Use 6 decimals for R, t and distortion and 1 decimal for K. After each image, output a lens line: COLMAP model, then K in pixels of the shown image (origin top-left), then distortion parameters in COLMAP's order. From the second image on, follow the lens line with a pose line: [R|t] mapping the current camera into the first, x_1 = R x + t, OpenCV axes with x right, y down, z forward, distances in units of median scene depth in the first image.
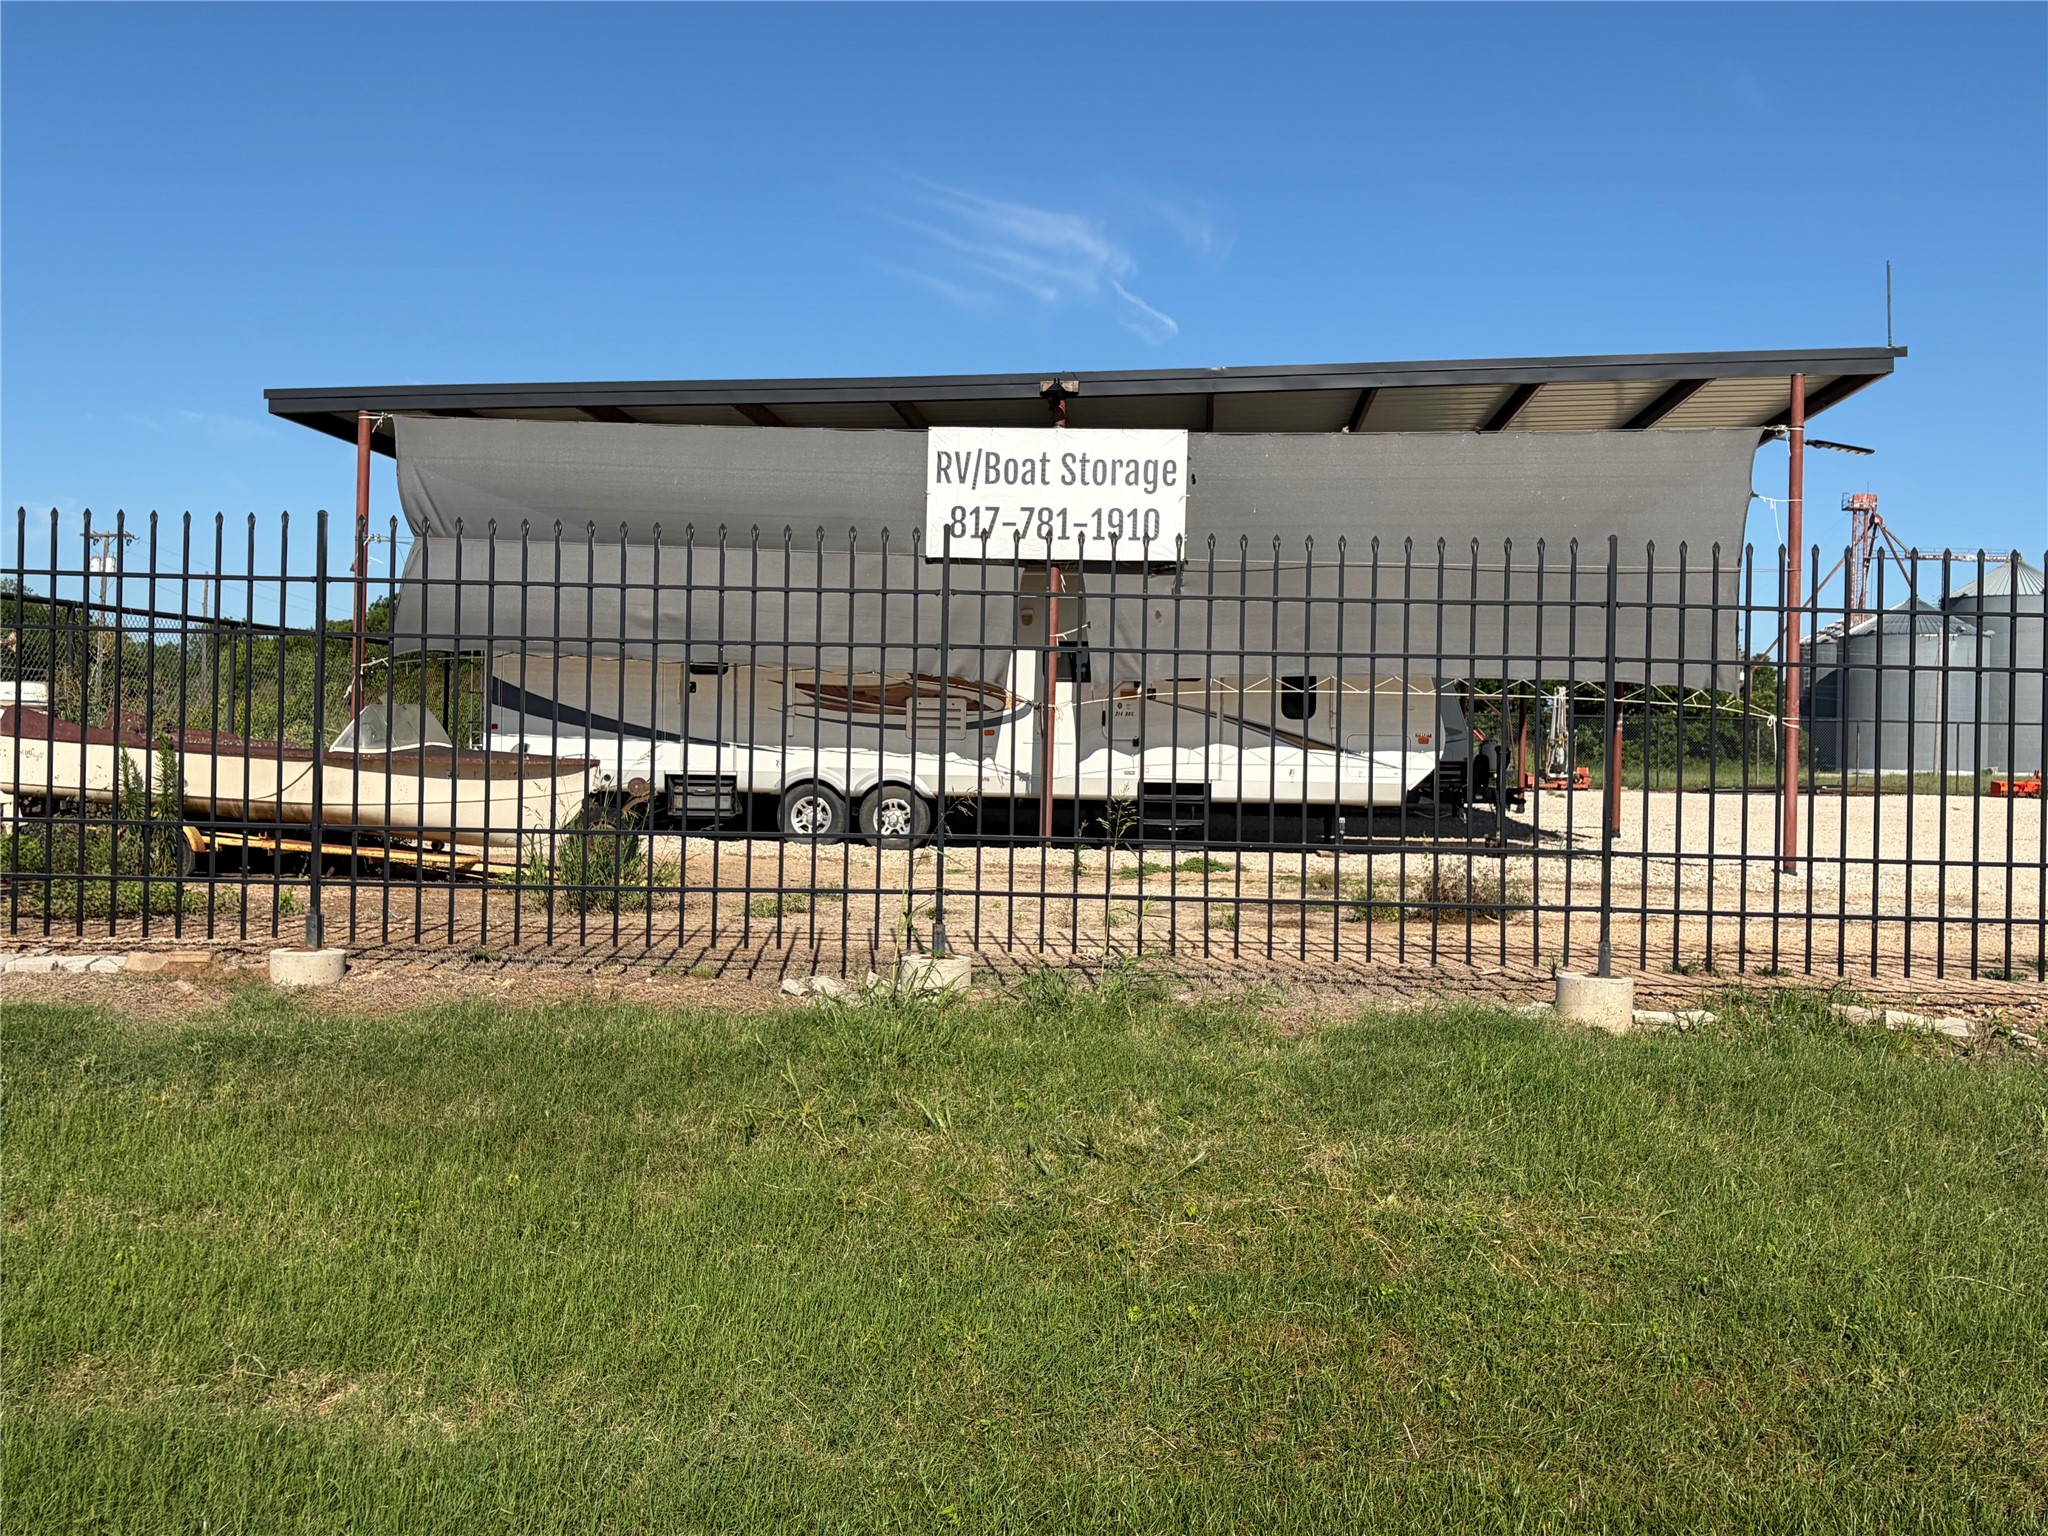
lens RADIAL K [[2102.9, 0, 1010.3], [0, 2102.9, 780.9], [0, 0, 1]] dist [0.085578, 0.000000]
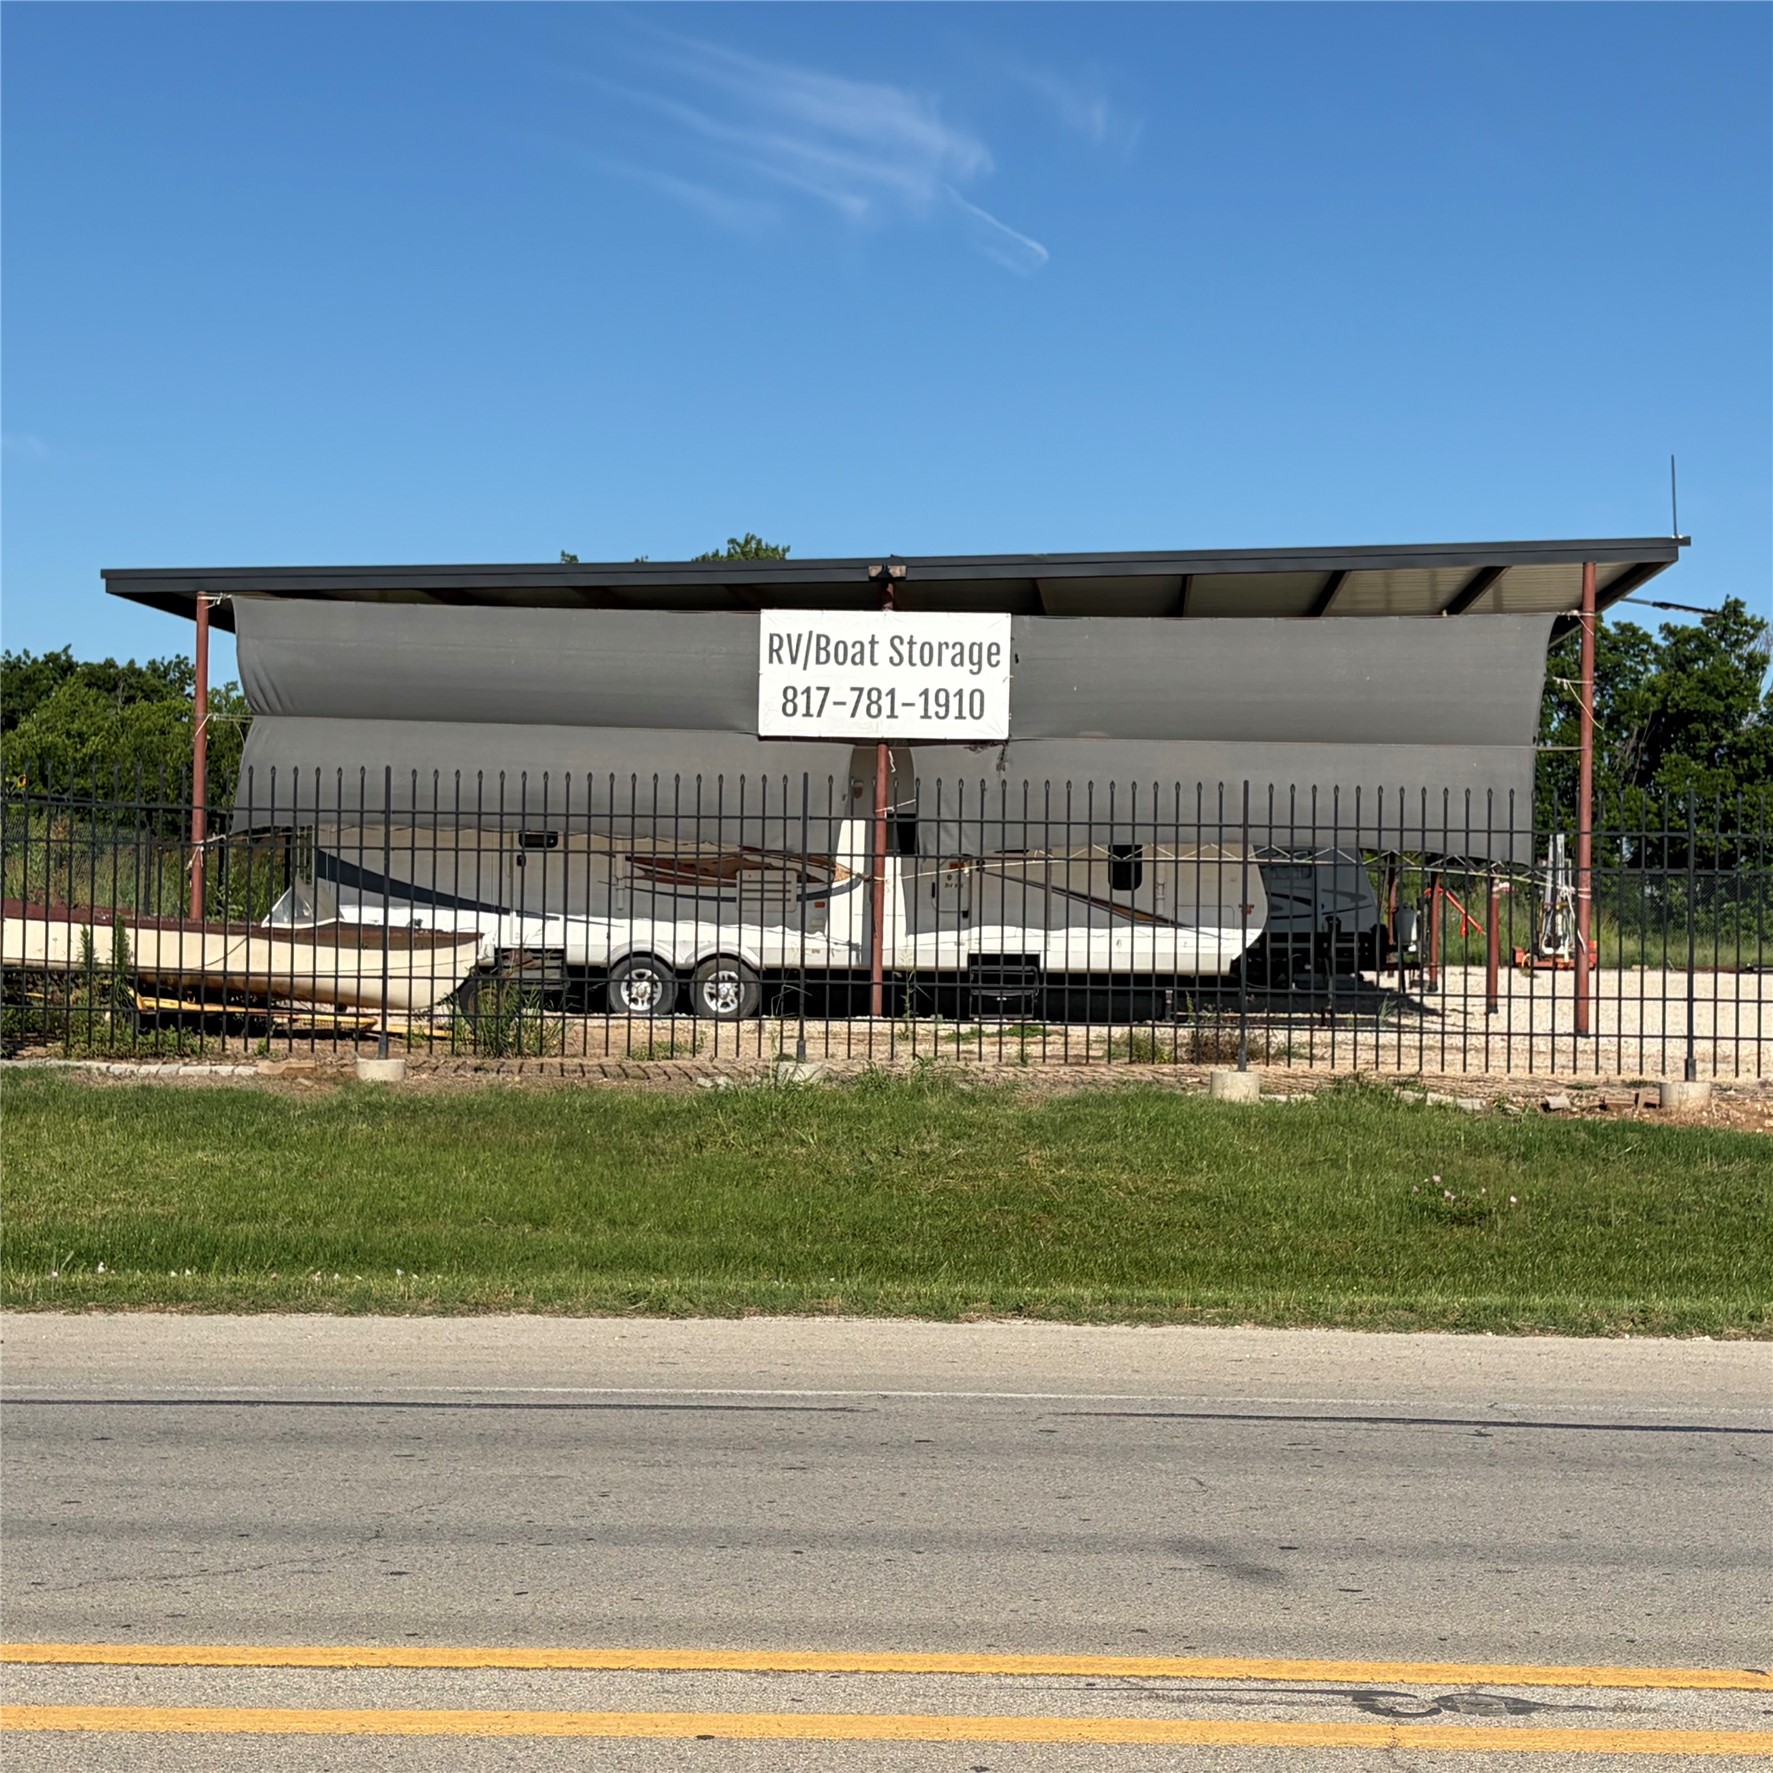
lens RADIAL K [[3341.1, 0, 875.1], [0, 3341.1, 885.9], [0, 0, 1]] dist [0.048391, 0.000000]
pose [[0.999716, -0.002849, 0.023659, -0.021905], [0.003402, 0.999721, -0.023361, 0.005864], [-0.023586, 0.023435, 0.999447, -0.634135]]
